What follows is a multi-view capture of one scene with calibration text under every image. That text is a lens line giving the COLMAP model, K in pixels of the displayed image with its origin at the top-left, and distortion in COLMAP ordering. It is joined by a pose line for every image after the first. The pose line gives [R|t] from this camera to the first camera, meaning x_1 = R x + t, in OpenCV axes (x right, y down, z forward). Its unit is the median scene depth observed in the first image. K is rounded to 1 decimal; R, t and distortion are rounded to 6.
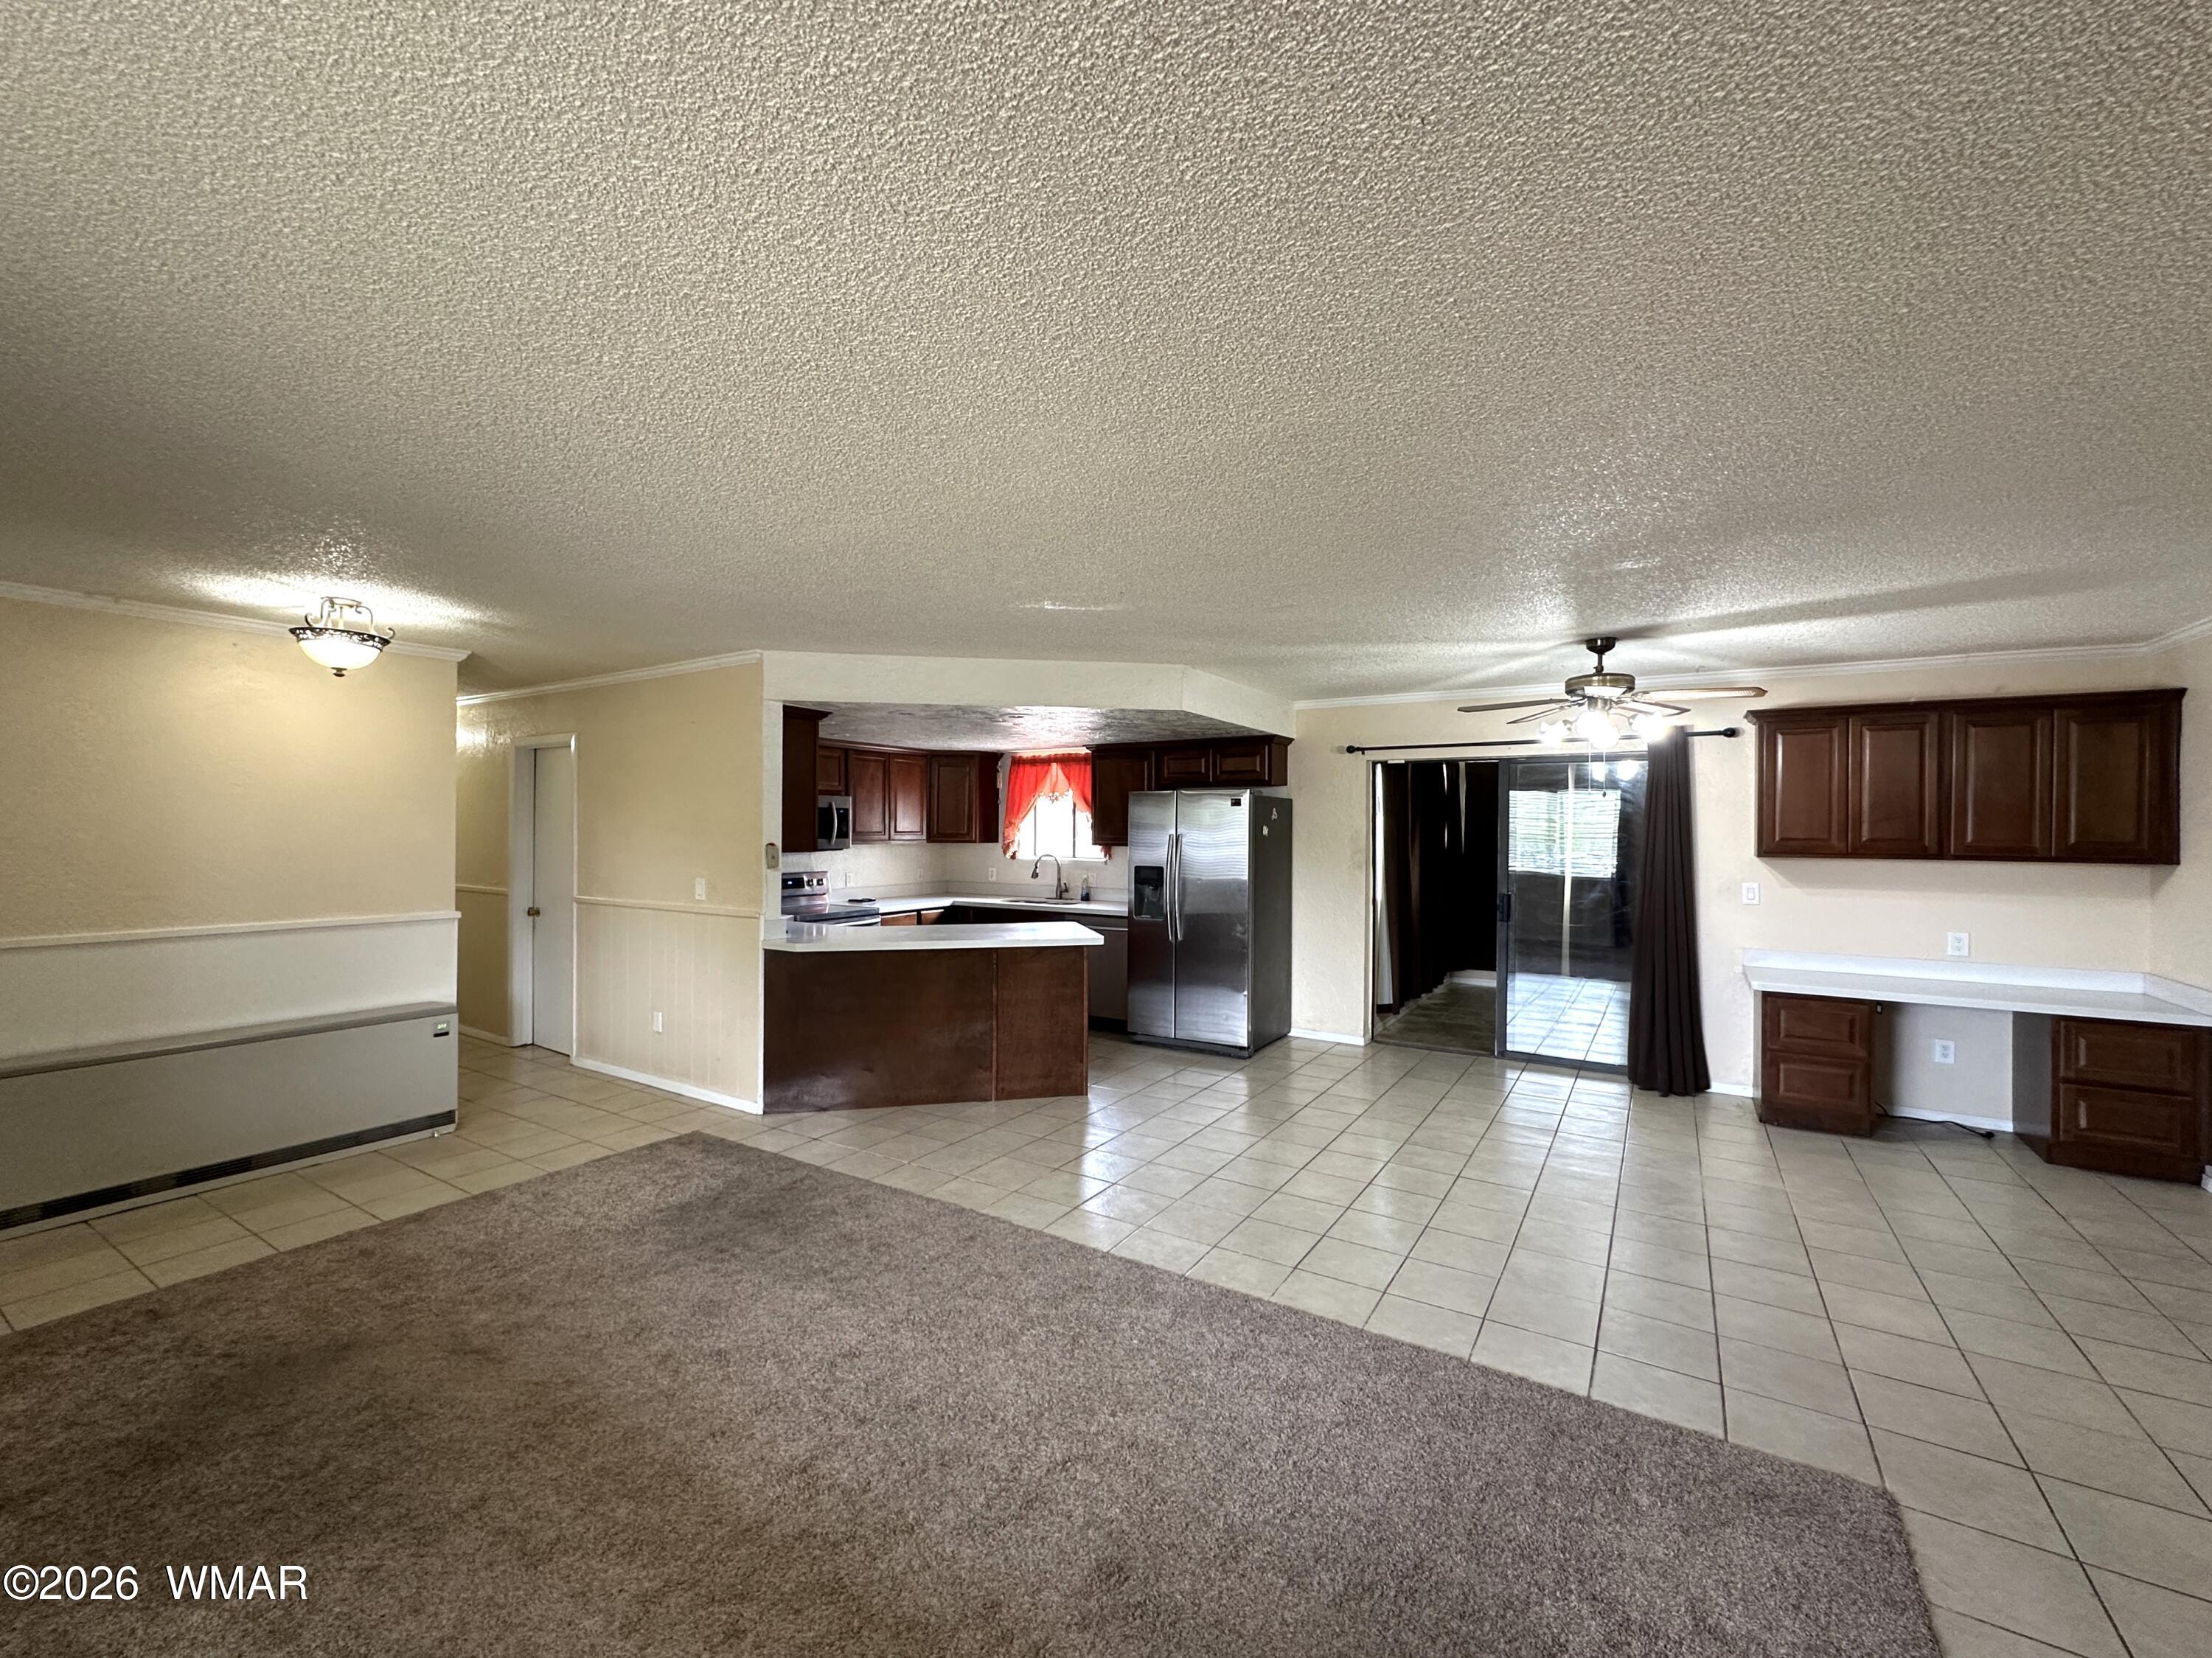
lens RADIAL K [[899.3, 0, 1141.5], [0, 899.3, 835.8], [0, 0, 1]] dist [-0.001546, -0.000050]
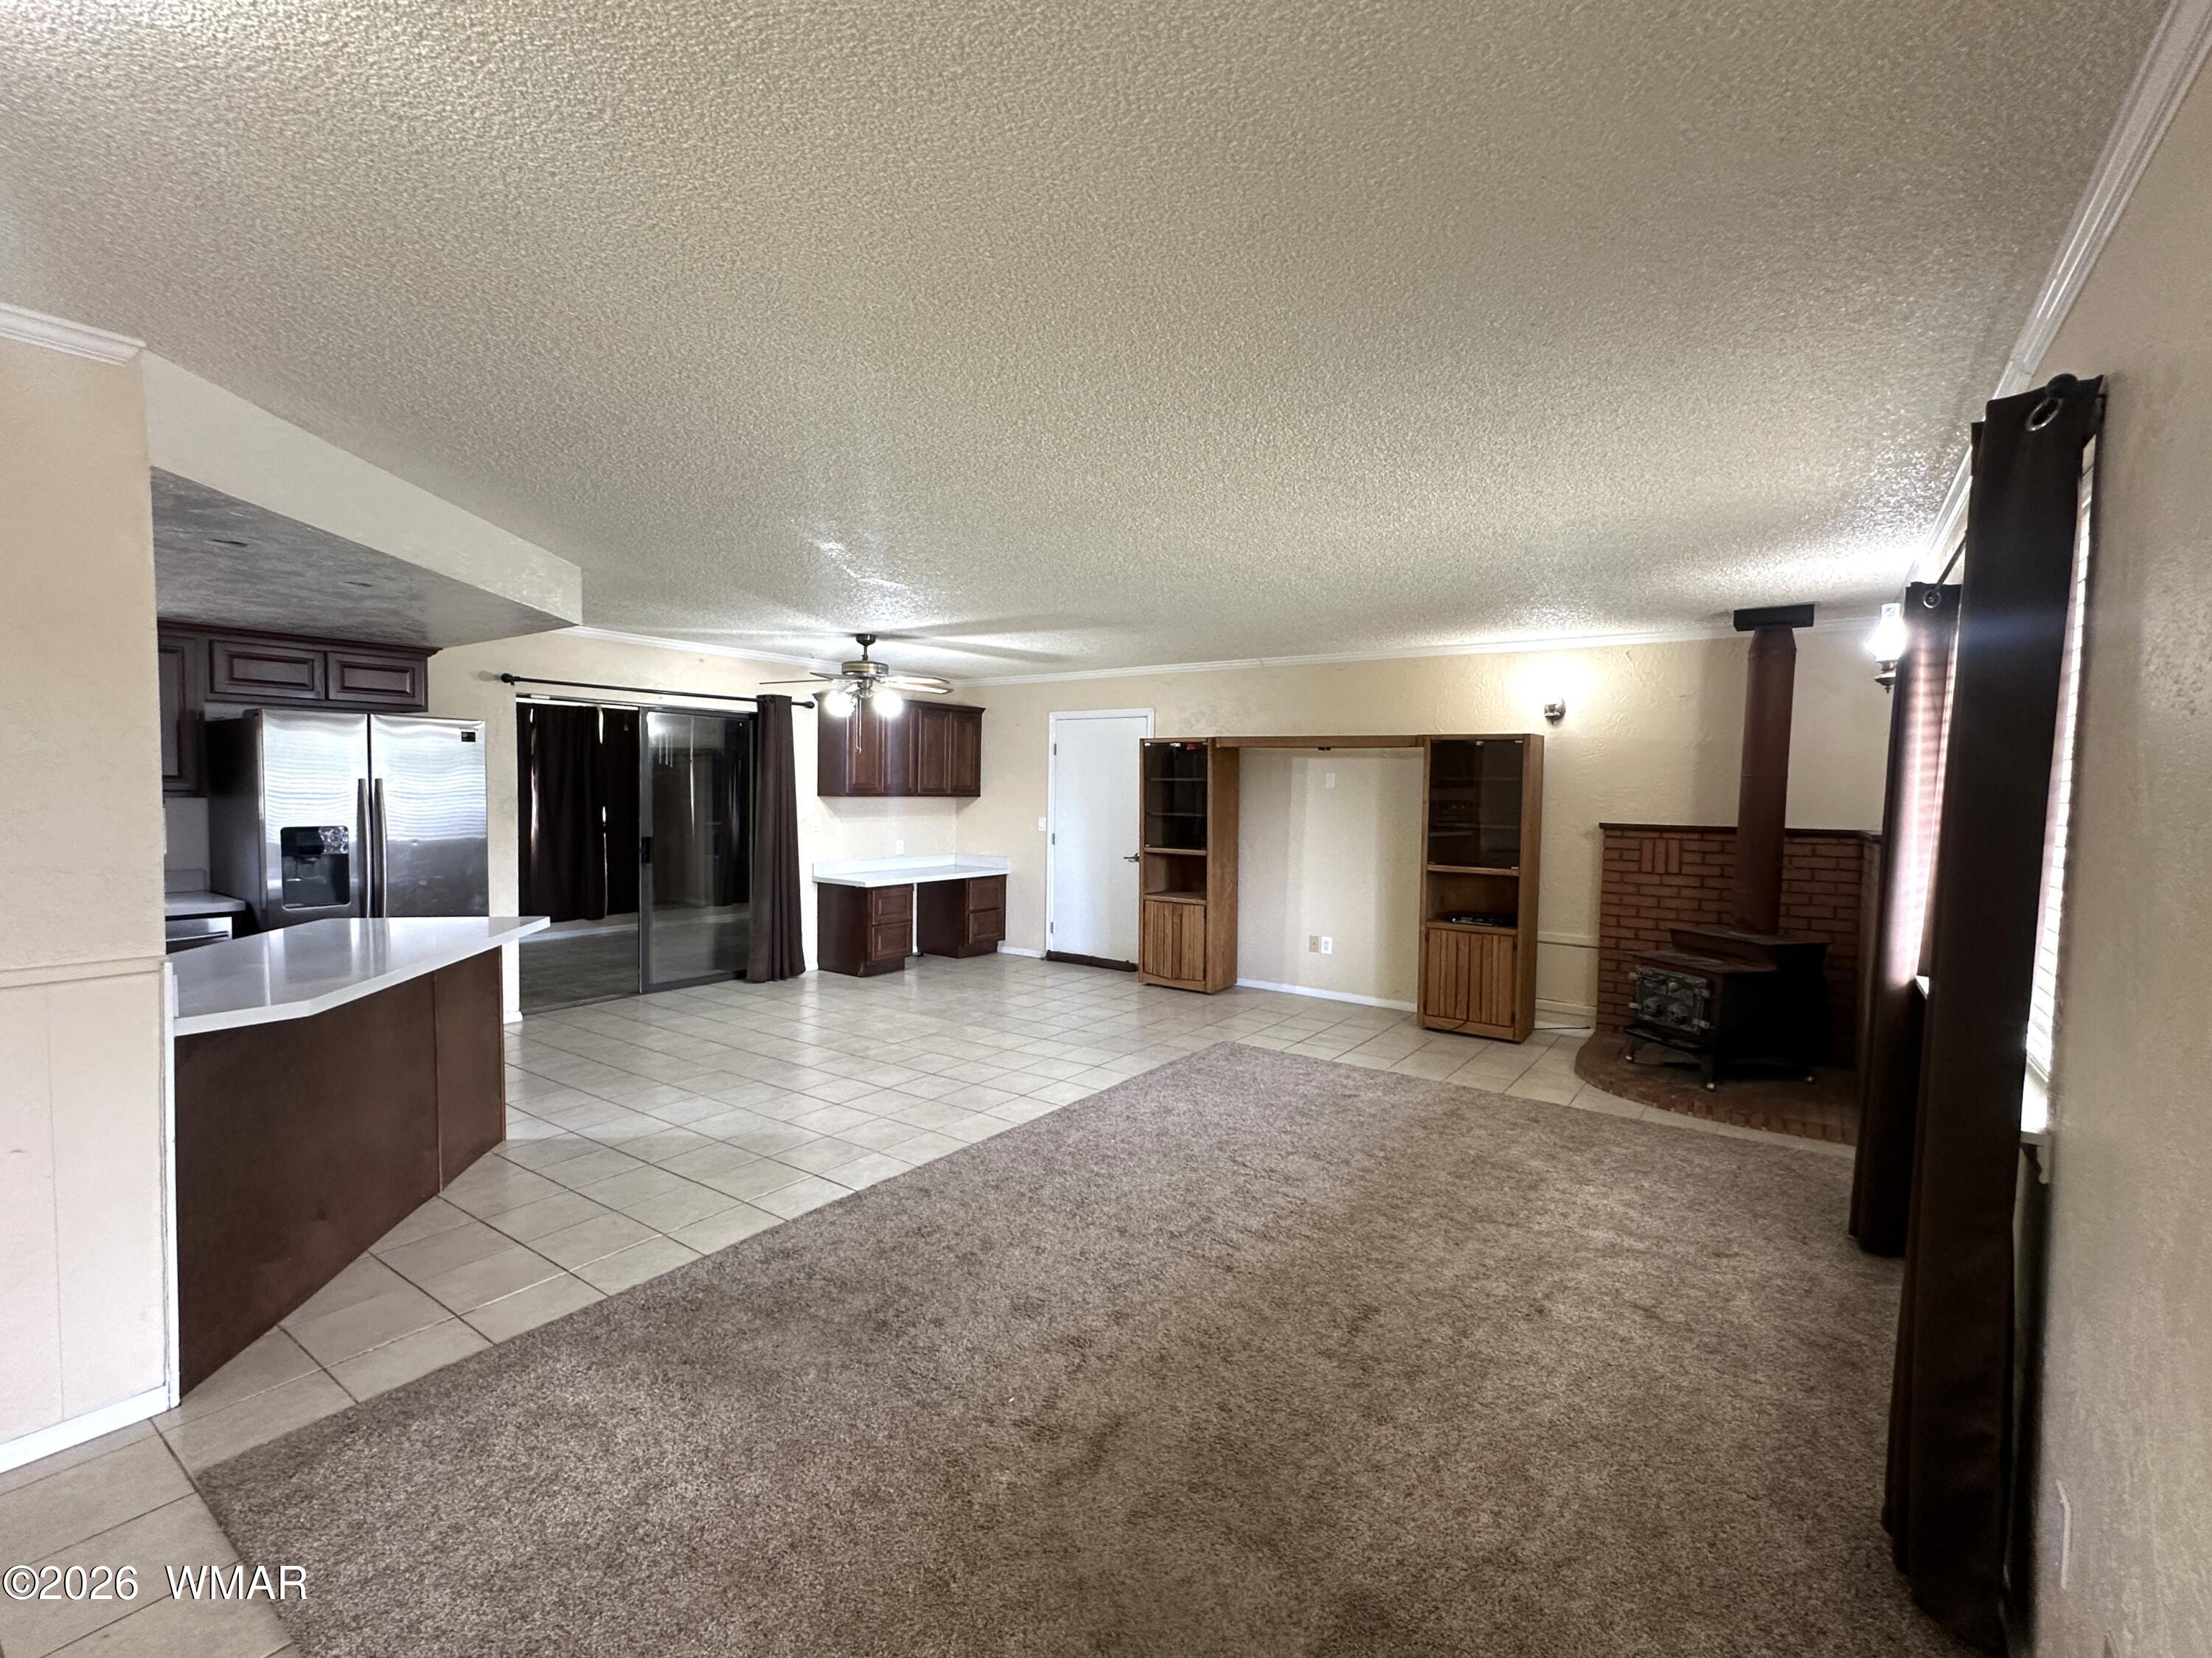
lens RADIAL K [[942.0, 0, 1090.5], [0, 942.0, 825.3], [0, 0, 1]] dist [-0.002788, 0.000269]
pose [[0.102743, -0.045946, 0.993646, -0.966306], [-0.004393, 0.998902, 0.046643, -0.002032], [-0.994698, -0.009158, 0.102428, 0.585617]]
